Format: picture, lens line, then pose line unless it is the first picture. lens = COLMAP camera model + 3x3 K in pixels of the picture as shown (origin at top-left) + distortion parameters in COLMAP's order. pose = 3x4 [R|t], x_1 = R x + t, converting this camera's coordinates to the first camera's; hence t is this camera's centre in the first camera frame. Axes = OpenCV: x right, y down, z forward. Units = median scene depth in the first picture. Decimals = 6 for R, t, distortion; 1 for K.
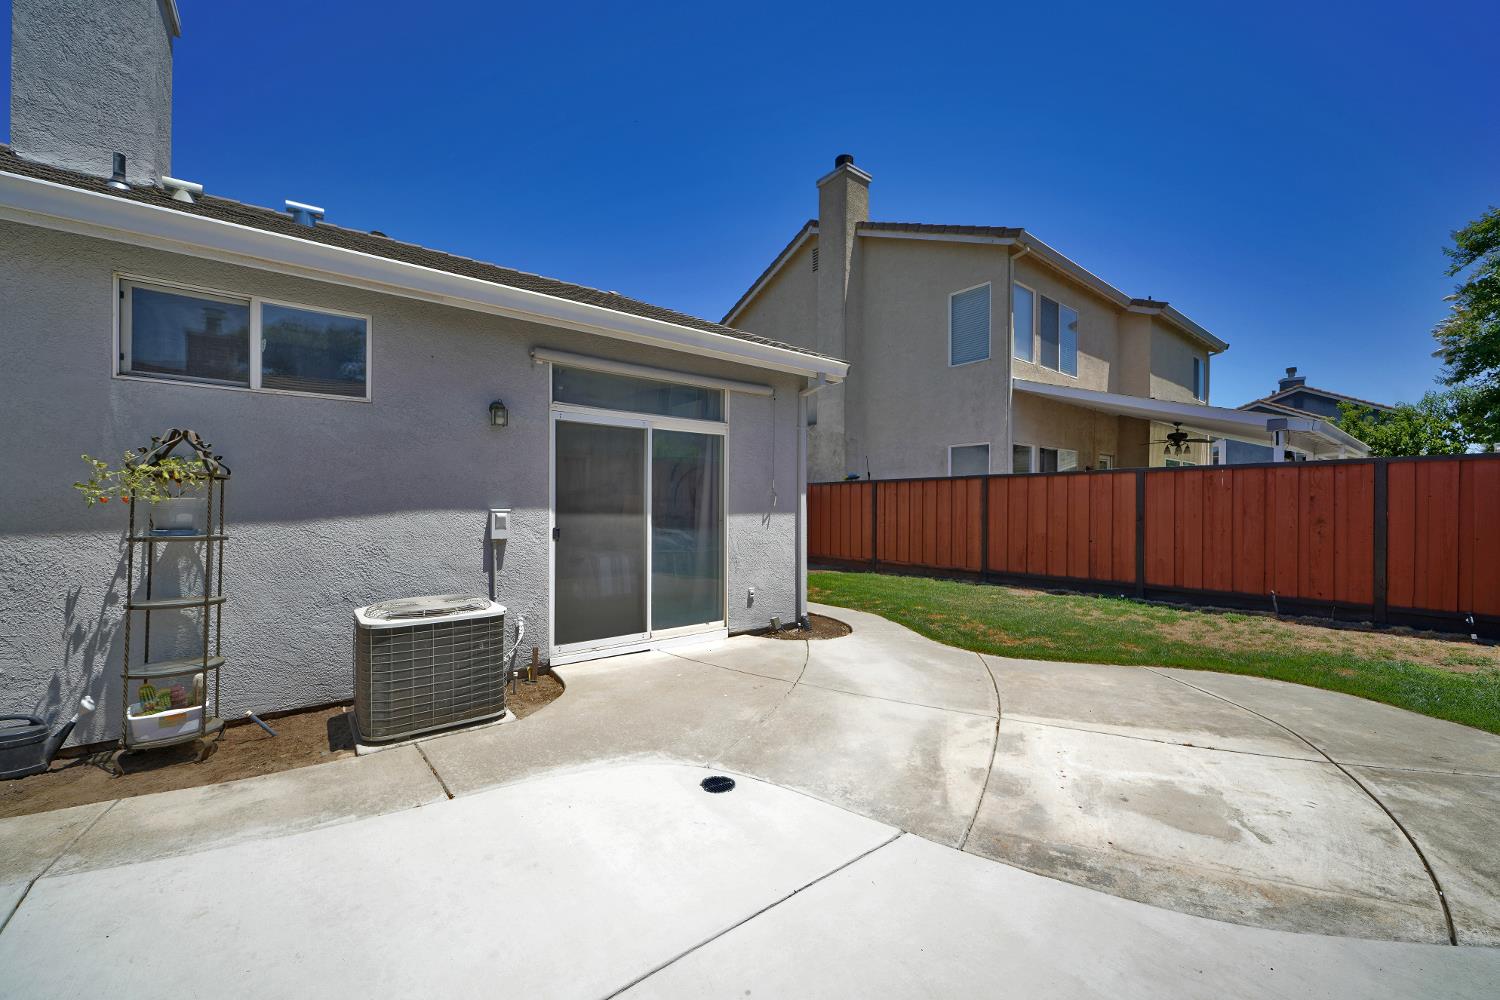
lens RADIAL K [[570.1, 0, 744.4], [0, 570.1, 501.2], [0, 0, 1]] dist [0.000856, -0.000603]
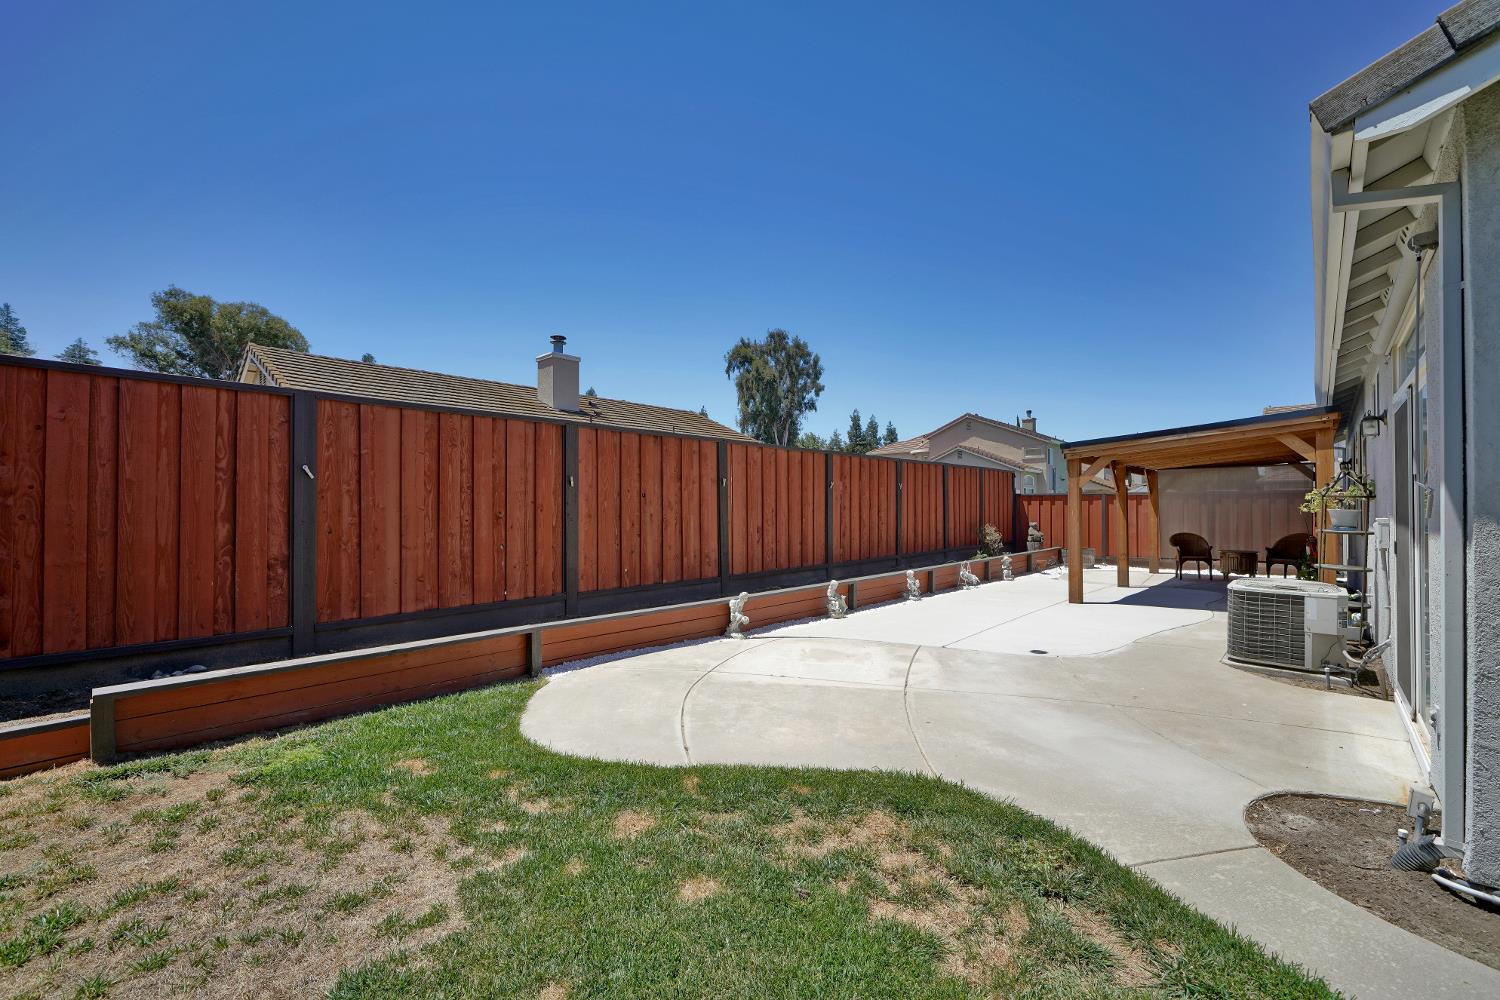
lens RADIAL K [[618.6, 0, 742.7], [0, 618.6, 510.9], [0, 0, 1]] dist [-0.002756, -0.000281]
pose [[-0.987563, -0.003875, -0.157179, 0.724104], [-0.003862, 0.999992, -0.000389, 0.003693], [0.157179, 0.000223, -0.987570, 1.630228]]
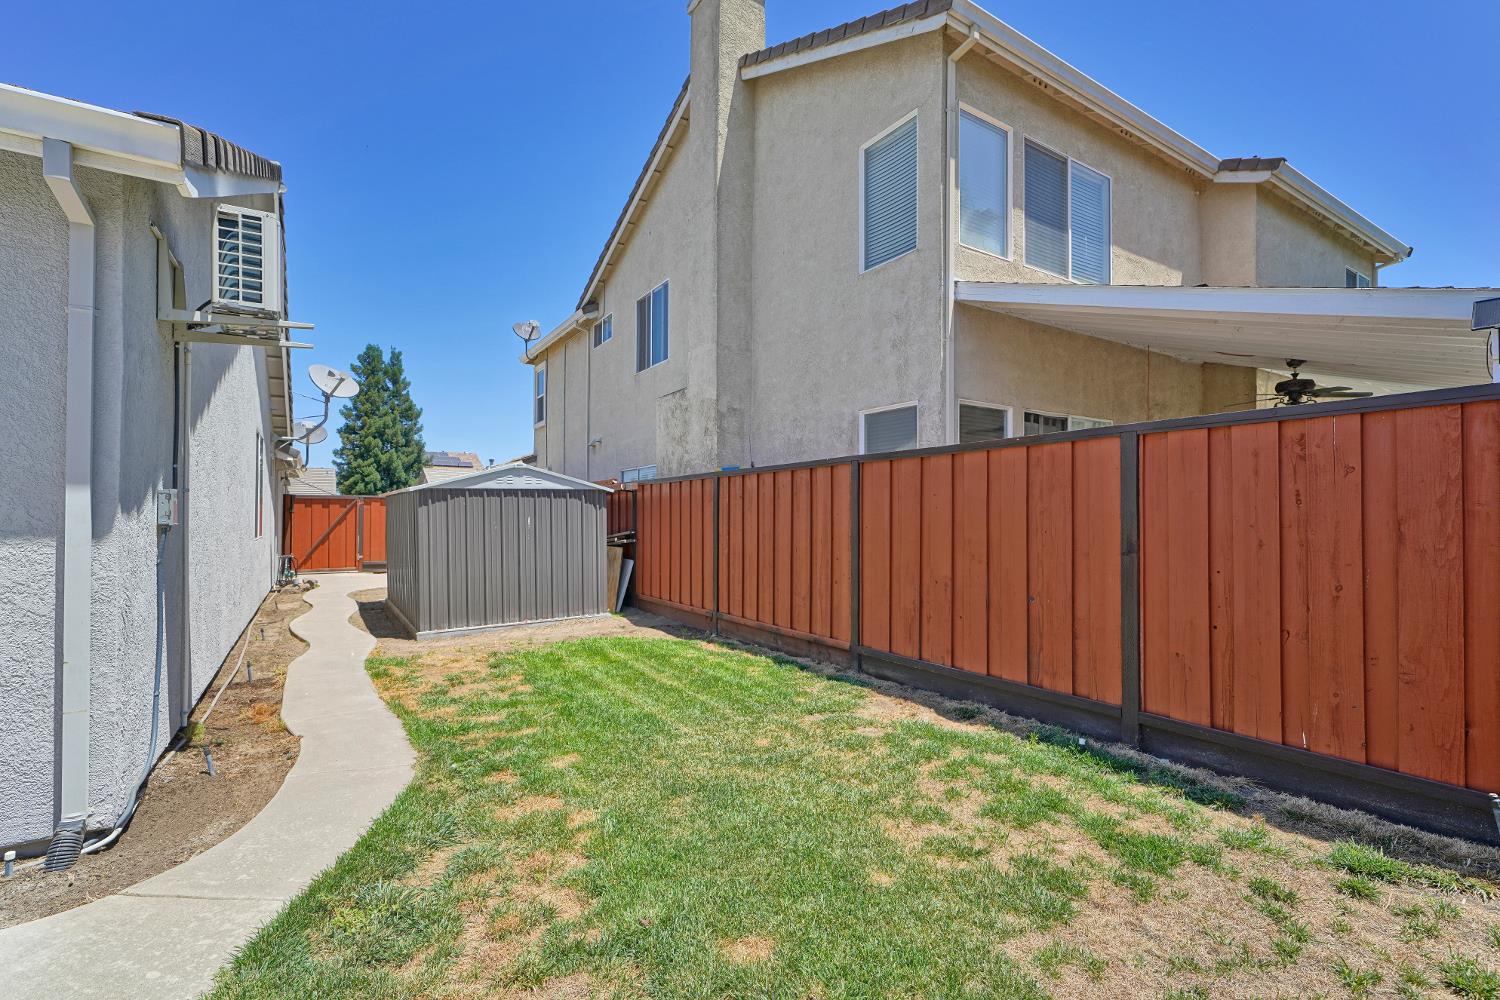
lens RADIAL K [[665.7, 0, 747.3], [0, 665.7, 499.4], [0, 0, 1]] dist [0.004436, -0.000295]
pose [[0.995229, -0.004003, -0.097485, 0.723377], [0.002148, 0.999815, -0.019125, 0.005359], [0.097543, 0.018825, 0.995053, 0.771899]]
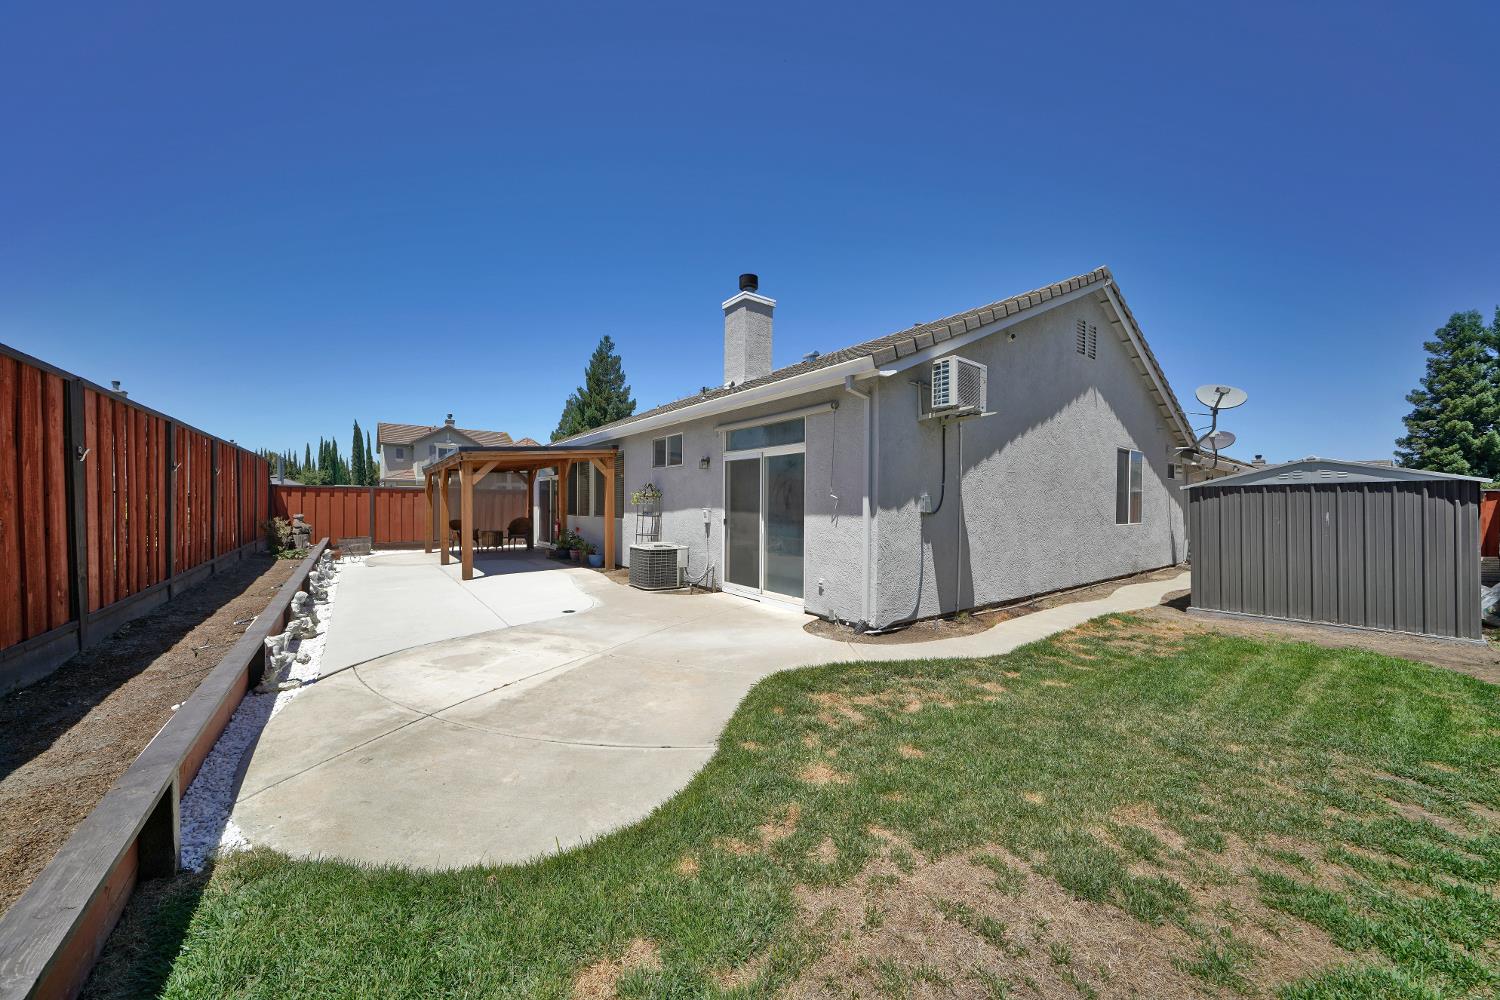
lens RADIAL K [[517.5, 0, 733.6], [0, 517.5, 501.3], [0, 0, 1]] dist [-0.005822, 0.000005]
pose [[-0.037297, -0.006549, -0.999283, 1.266813], [-0.002815, 0.999975, -0.006448, 0.000706], [0.999300, 0.002573, -0.037315, 1.010274]]
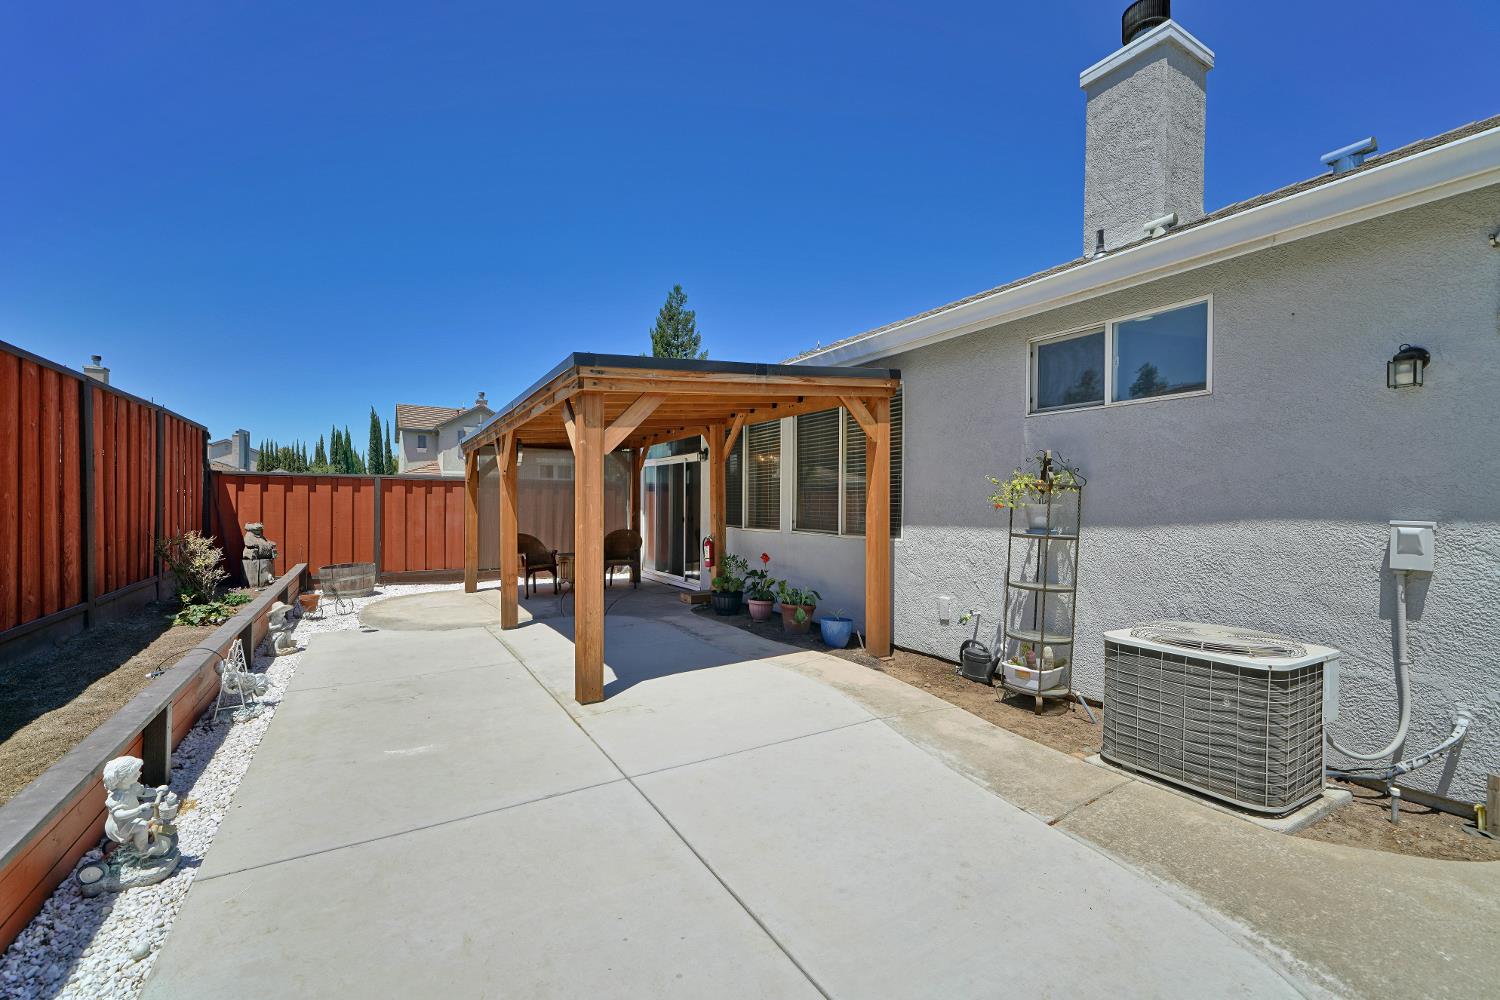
lens RADIAL K [[618.6, 0, 733.7], [0, 618.6, 501.6], [0, 0, 1]] dist [-0.002756, -0.000281]
pose [[-0.143125, -0.008217, -0.989671, 0.288893], [-0.004548, 0.999960, -0.007644, 0.000962], [0.989694, 0.003407, -0.143157, 0.319607]]
